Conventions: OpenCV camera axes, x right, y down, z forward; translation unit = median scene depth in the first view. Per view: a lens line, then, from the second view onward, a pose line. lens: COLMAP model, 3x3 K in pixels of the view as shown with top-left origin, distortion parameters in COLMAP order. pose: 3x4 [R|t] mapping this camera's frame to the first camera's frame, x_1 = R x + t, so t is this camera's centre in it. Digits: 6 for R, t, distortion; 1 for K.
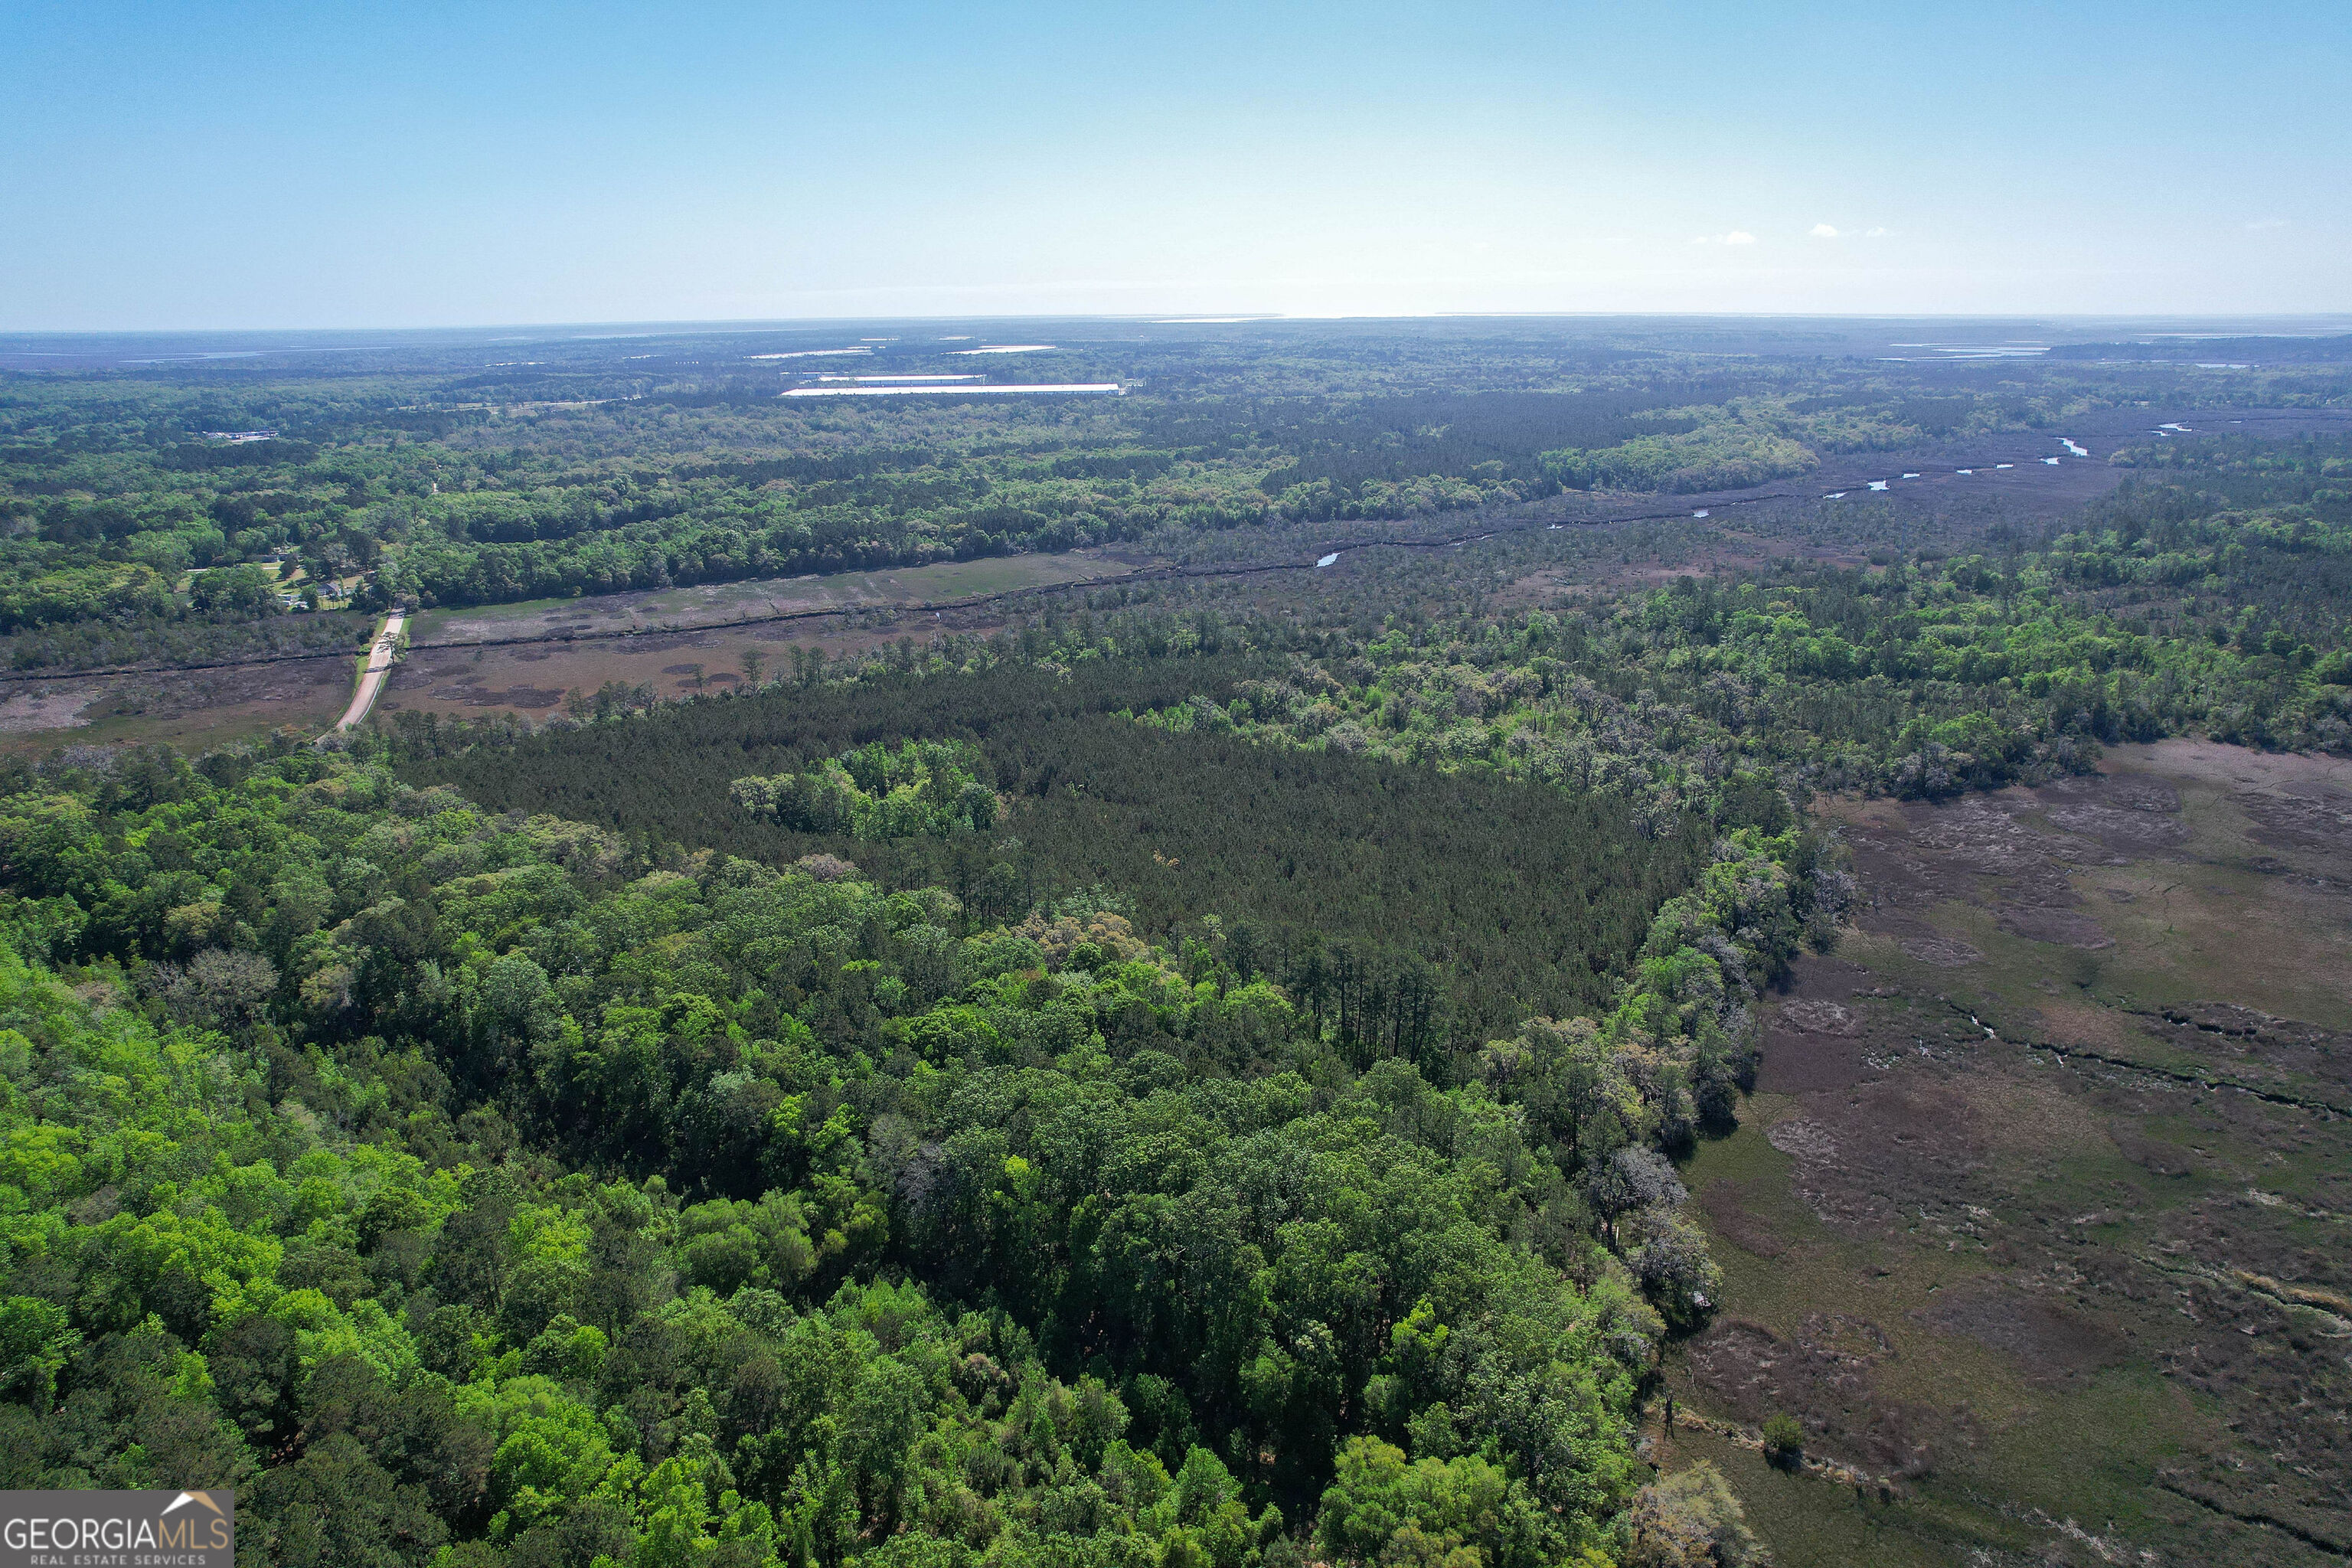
lens RADIAL K [[1474.2, 0, 1179.6], [0, 1474.2, 827.7], [0, 0, 1]] dist [-0.034601, 0.000187]
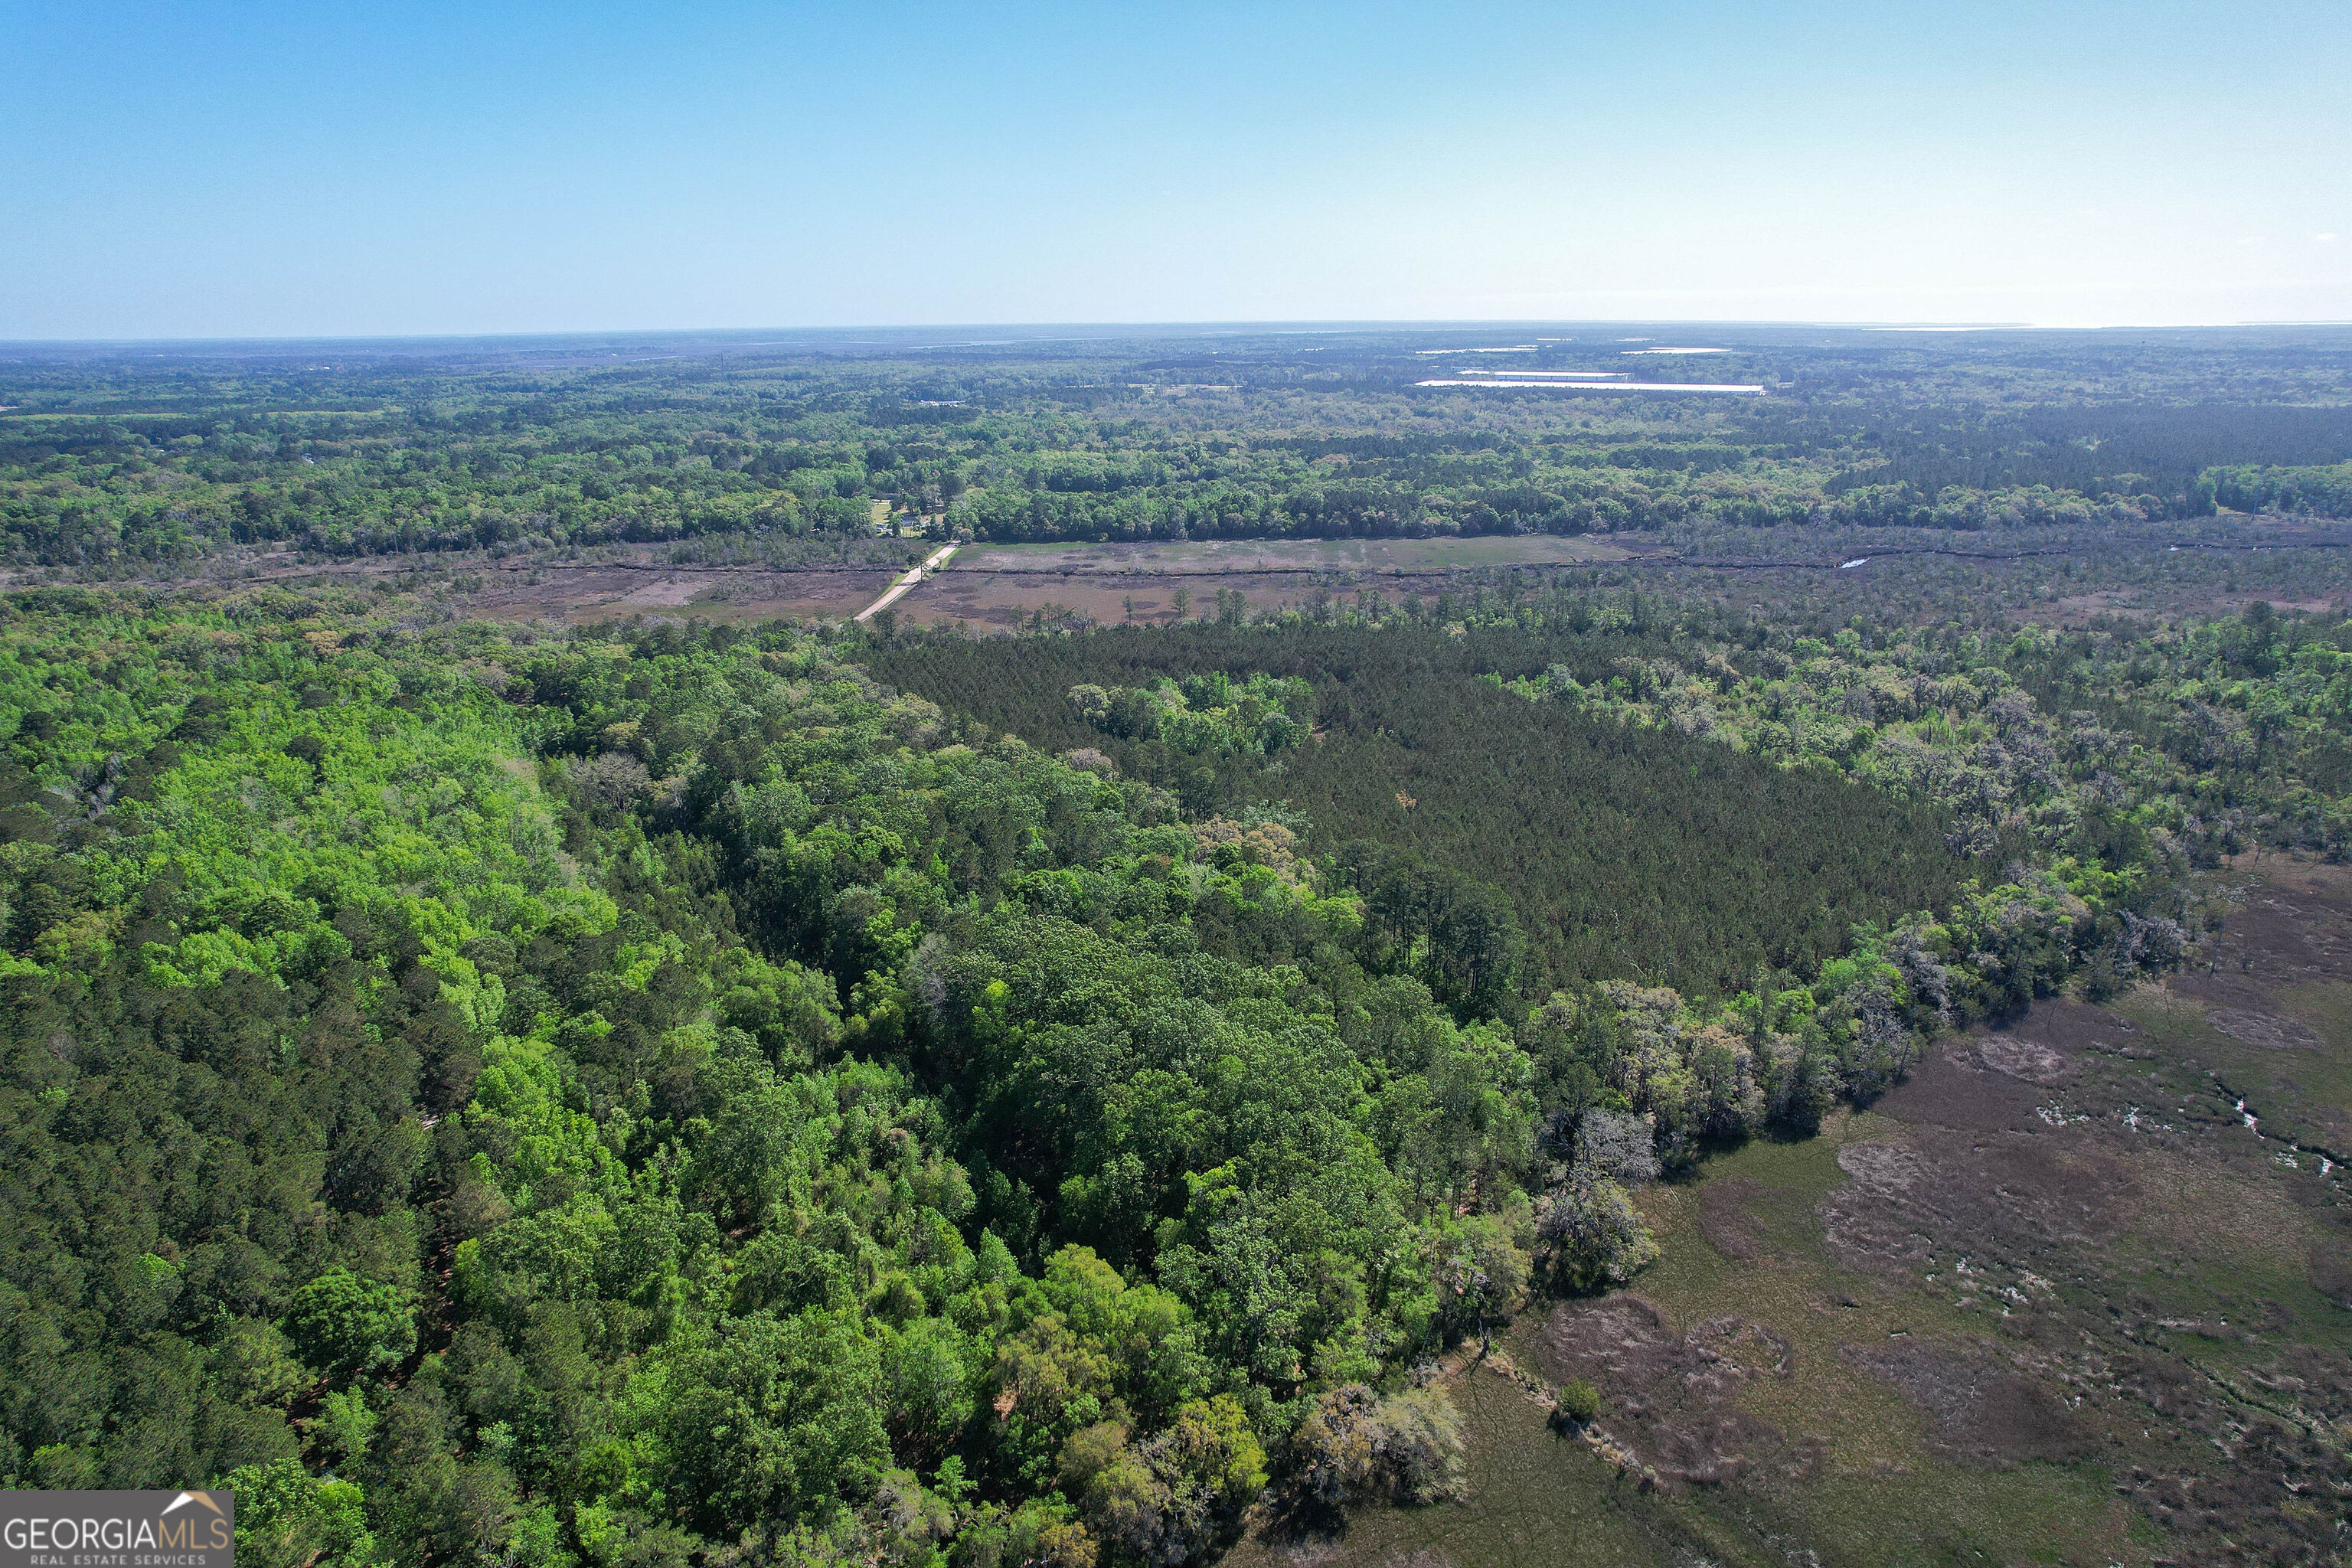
lens RADIAL K [[1498.0, 0, 1186.2], [0, 1498.0, 775.7], [0, 0, 1]] dist [-0.079311, 0.068859]
pose [[0.905220, 0.127385, -0.405400, 0.118840], [-0.142257, 0.989808, -0.006628, 0.014915], [0.400424, 0.063671, 0.914115, 0.003047]]
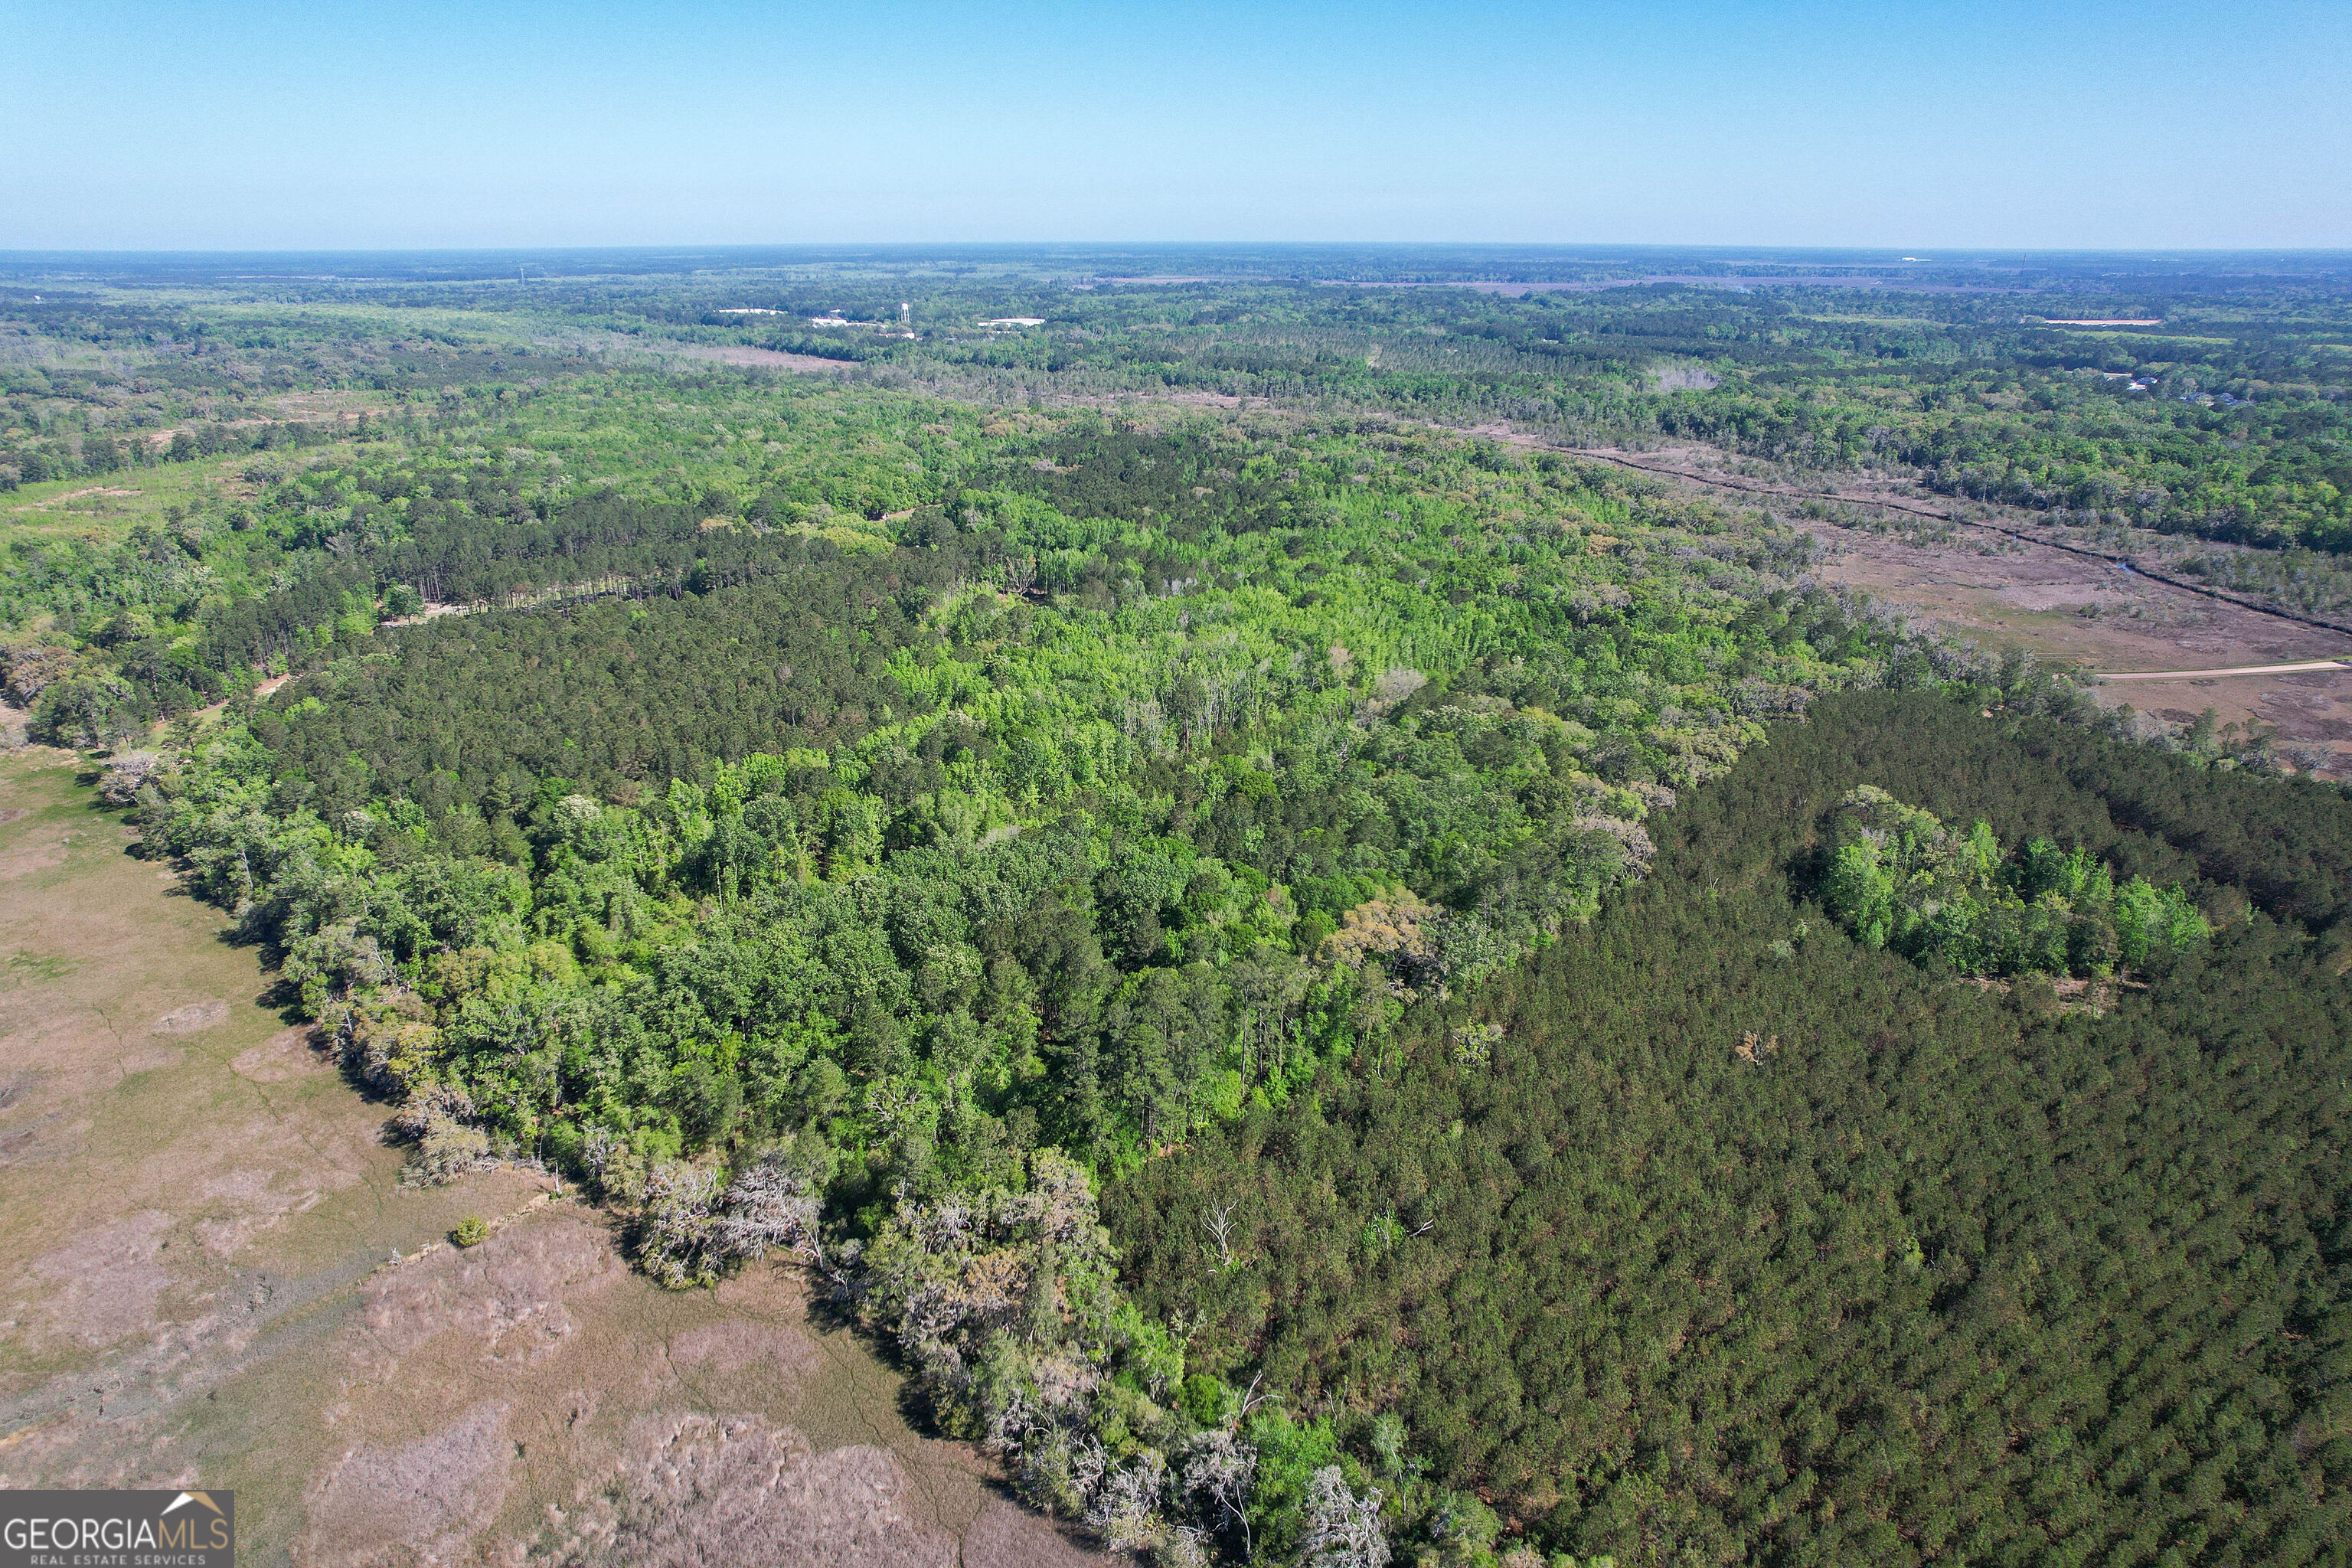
lens RADIAL K [[1496.1, 0, 1185.6], [0, 1496.1, 768.0], [0, 0, 1]] dist [-0.079555, 0.068850]
pose [[-0.194903, 0.341360, -0.919503, 0.287077], [-0.325356, 0.861899, 0.388939, -0.123939], [0.925287, 0.374972, -0.056923, 0.332022]]
